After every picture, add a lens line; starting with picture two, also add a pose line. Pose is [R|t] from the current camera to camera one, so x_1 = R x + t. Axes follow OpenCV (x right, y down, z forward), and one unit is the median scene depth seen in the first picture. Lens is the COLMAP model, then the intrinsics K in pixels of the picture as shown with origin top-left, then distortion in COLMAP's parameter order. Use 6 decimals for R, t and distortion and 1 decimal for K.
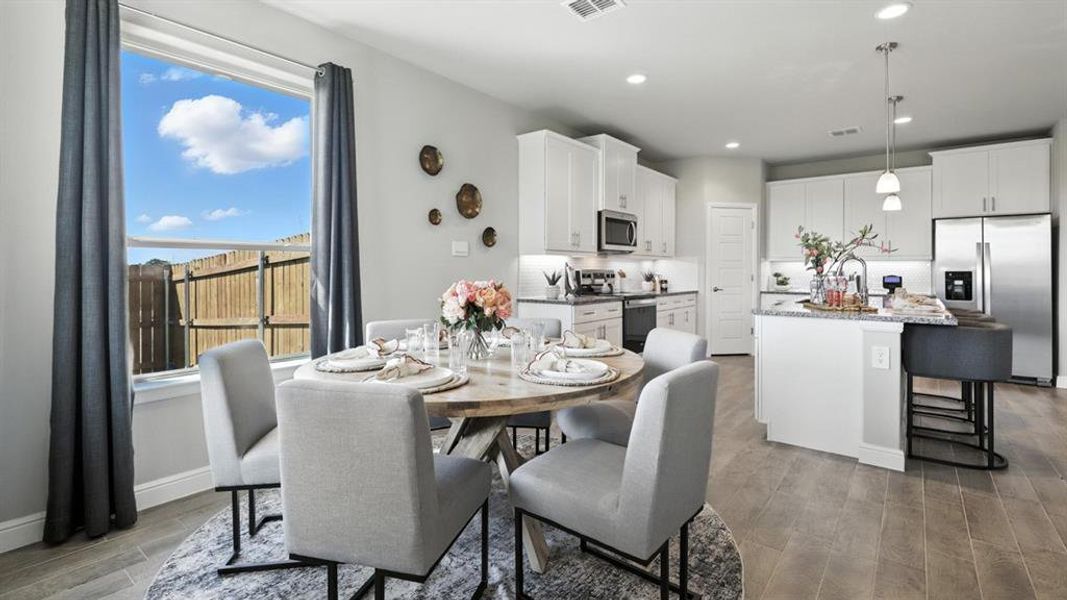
lens RADIAL K [[485.8, 0, 533.3], [0, 485.8, 267.1], [0, 0, 1]] dist [-0.000704, 0.000290]
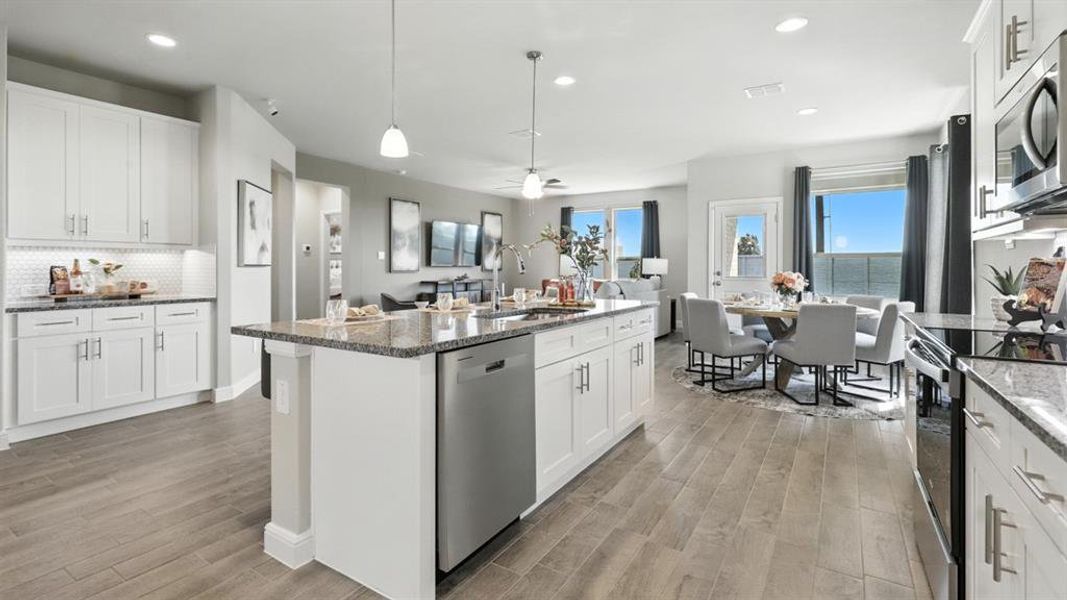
lens RADIAL K [[485.8, 0, 533.3], [0, 485.8, 267.1], [0, 0, 1]] dist [-0.000704, 0.000290]
pose [[-0.995387, -0.000694, -0.095936, 0.520902], [-0.000027, 0.999976, -0.006957, 0.007855], [0.095938, -0.006922, -0.995363, 1.286080]]
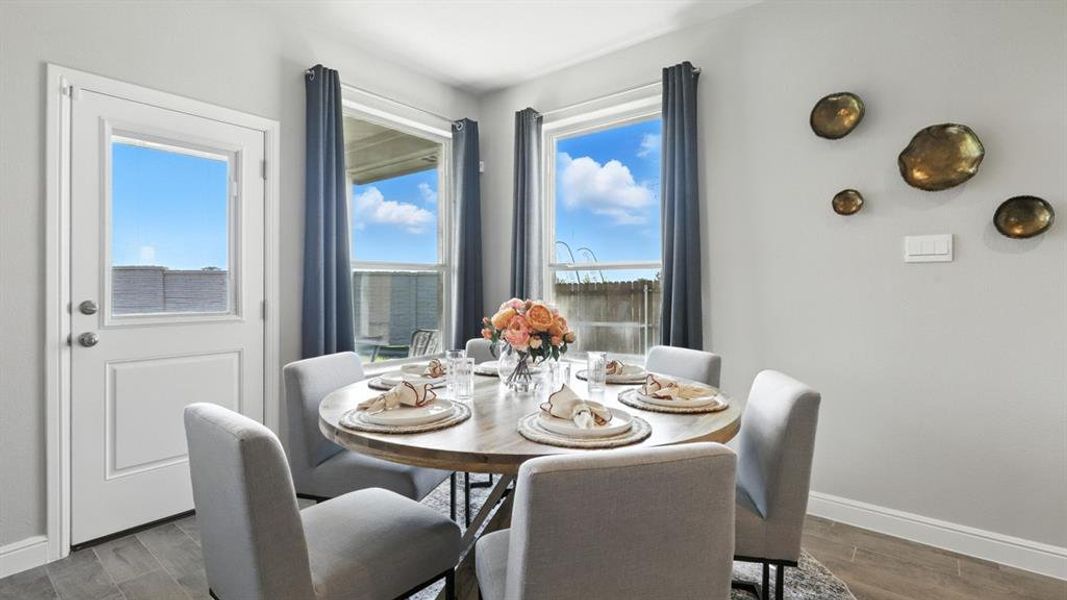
lens RADIAL K [[496.9, 0, 533.1], [0, 496.9, 288.6], [0, 0, 1]] dist [0.002070, 0.000486]
pose [[-0.014797, 0.005872, -0.999873, 0.315163], [0.006781, 0.999960, 0.005772, 0.000910], [0.999868, -0.006695, -0.014836, 0.426162]]
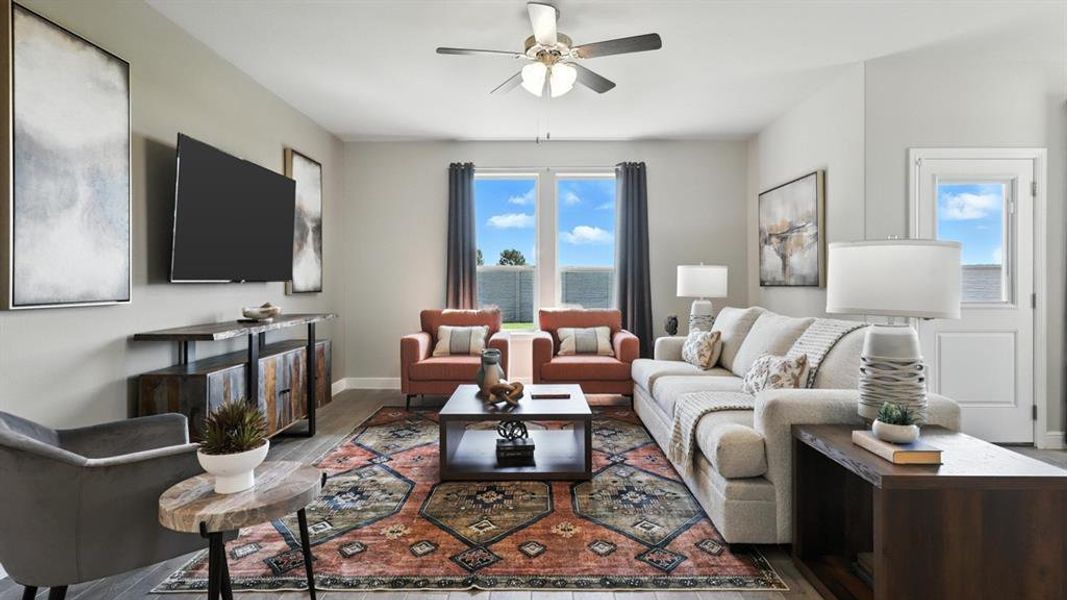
lens RADIAL K [[540.0, 0, 535.1], [0, 540.0, 285.8], [0, 0, 1]] dist [0.001221, 0.000088]
pose [[-0.790622, 0.006864, -0.612267, 0.751936], [0.007592, 0.999970, 0.001408, -0.001369], [0.612258, -0.003535, -0.790650, 0.298112]]
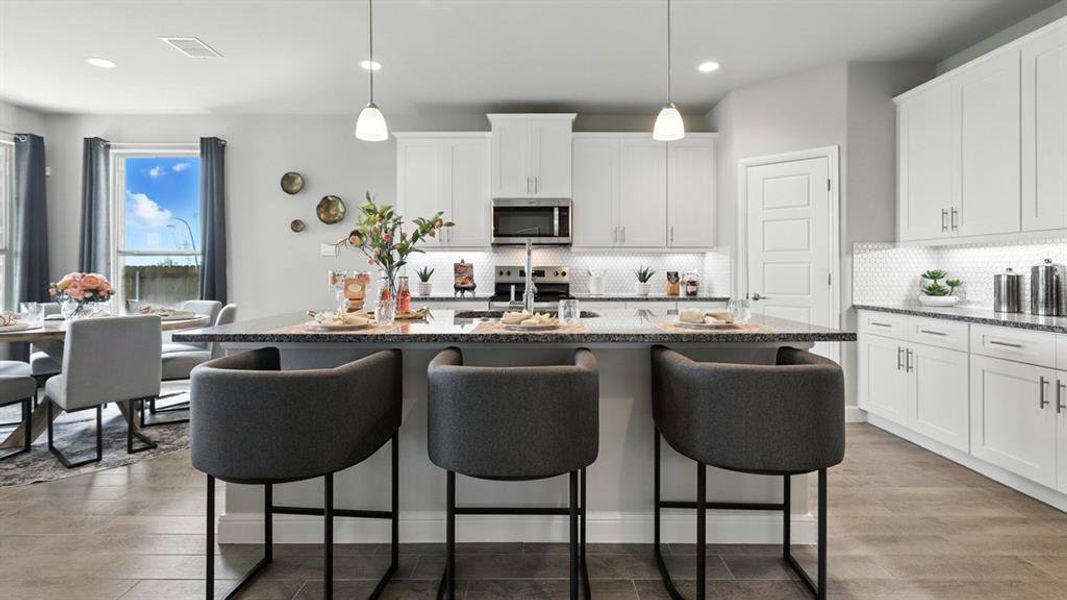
lens RADIAL K [[485.8, 0, 533.3], [0, 485.8, 267.1], [0, 0, 1]] dist [-0.000704, 0.000290]
pose [[0.621881, -0.004316, -0.783100, 0.851223], [0.006783, 0.999977, -0.000124, 0.007333], [0.783082, -0.005235, 0.621896, 0.484985]]
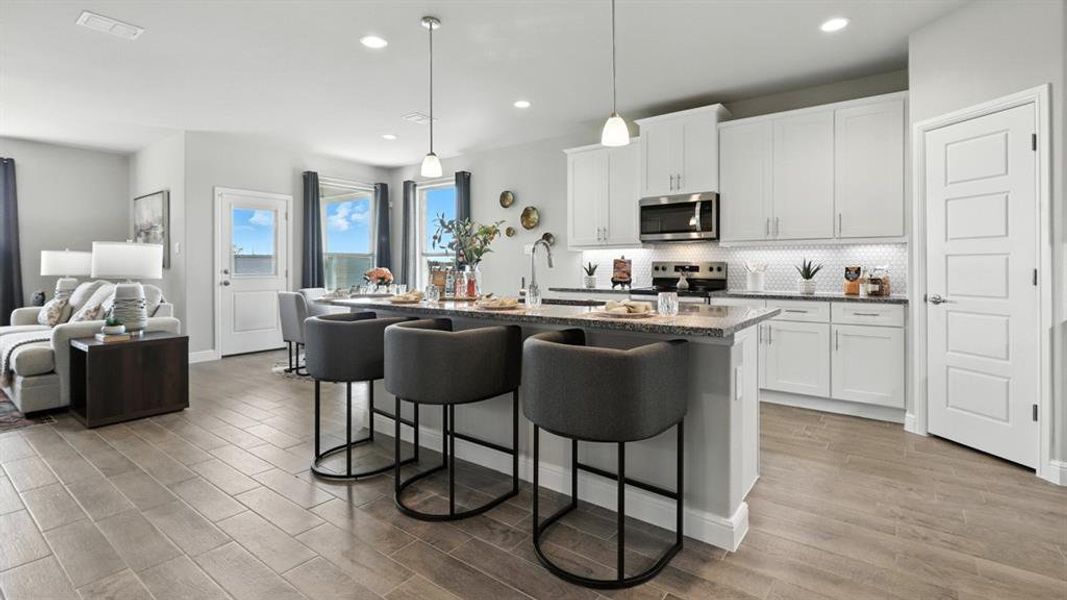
lens RADIAL K [[485.8, 0, 533.3], [0, 485.8, 267.1], [0, 0, 1]] dist [-0.000704, 0.000290]
pose [[0.022203, 0.003135, -0.999749, 1.048333], [0.010764, 0.999936, 0.003375, 0.009843], [0.999696, -0.010836, 0.022168, 0.737109]]
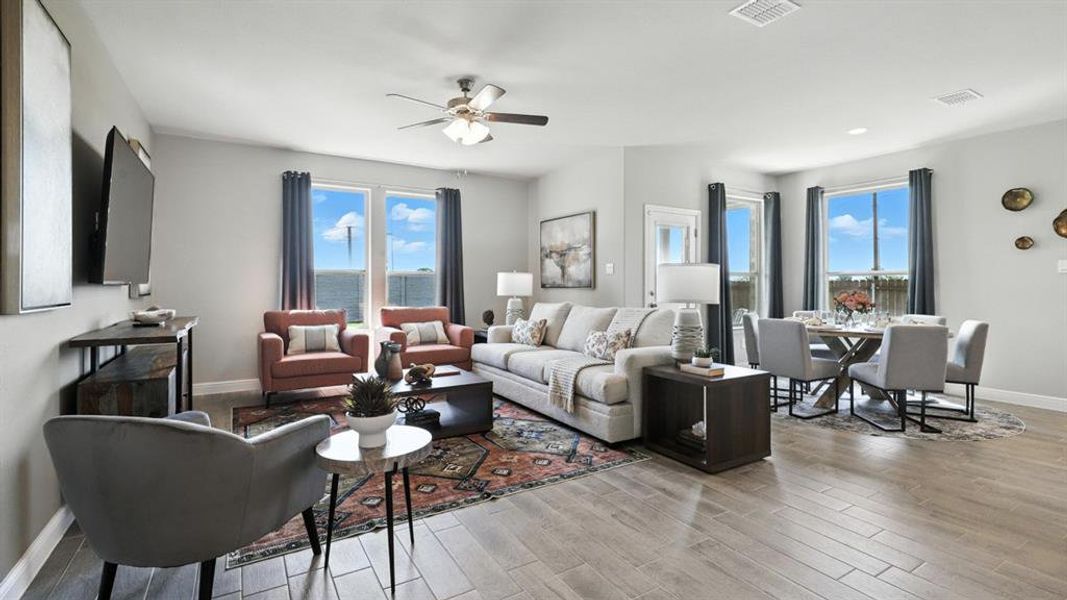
lens RADIAL K [[488.7, 0, 532.8], [0, 488.7, 289.5], [0, 0, 1]] dist [-0.000601, 0.000408]
pose [[-0.350731, 0.010881, -0.936413, 1.003841], [0.007406, 0.999933, 0.008846, -0.003241], [0.936447, -0.003832, -0.350789, 0.181208]]
